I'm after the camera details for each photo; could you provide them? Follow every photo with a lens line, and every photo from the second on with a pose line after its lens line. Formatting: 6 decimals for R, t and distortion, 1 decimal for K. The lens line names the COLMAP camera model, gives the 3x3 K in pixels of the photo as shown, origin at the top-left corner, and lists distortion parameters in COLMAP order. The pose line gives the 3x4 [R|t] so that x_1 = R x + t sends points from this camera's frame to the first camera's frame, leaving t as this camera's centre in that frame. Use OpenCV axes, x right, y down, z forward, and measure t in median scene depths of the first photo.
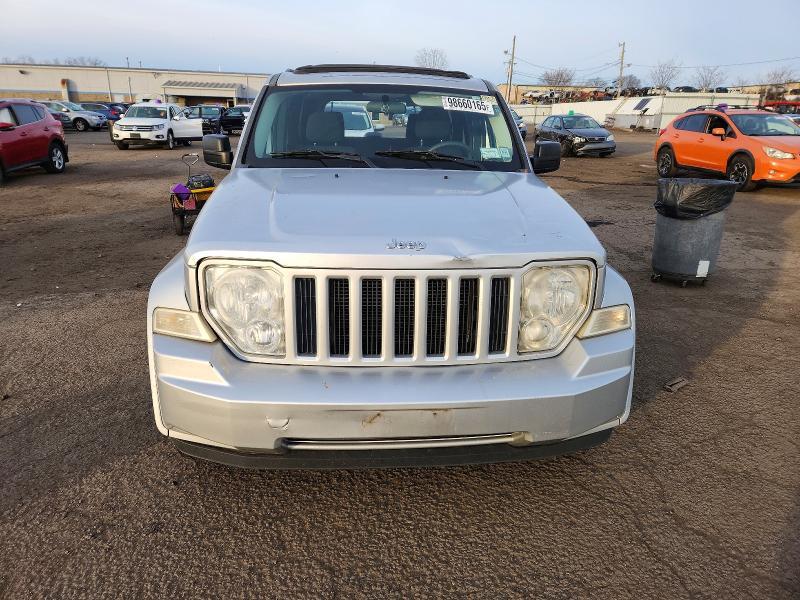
lens RADIAL K [[503.3, 0, 400.0], [0, 503.3, 300.0], [0, 0, 1]] dist [0.000304, -0.000019]
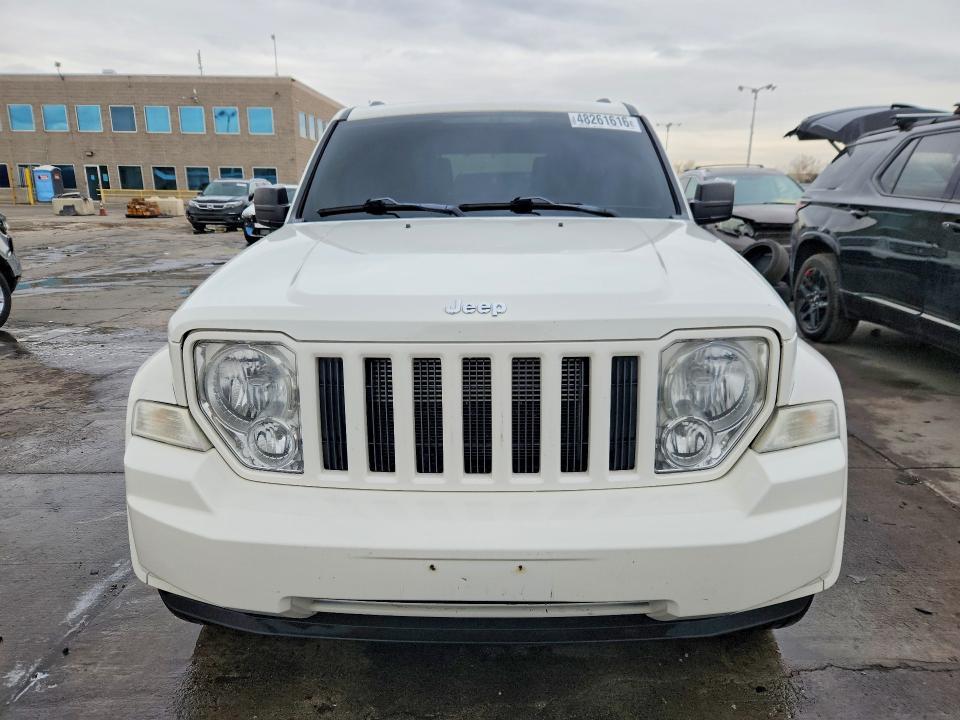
lens RADIAL K [[604.0, 0, 480.0], [0, 604.0, 360.0], [0, 0, 1]] dist [0.000304, -0.000019]
pose [[0.993420, -0.005727, -0.114387, 0.097479], [-0.001899, 0.997788, -0.066450, 0.012631], [0.114515, 0.066230, 0.991211, 0.188789]]
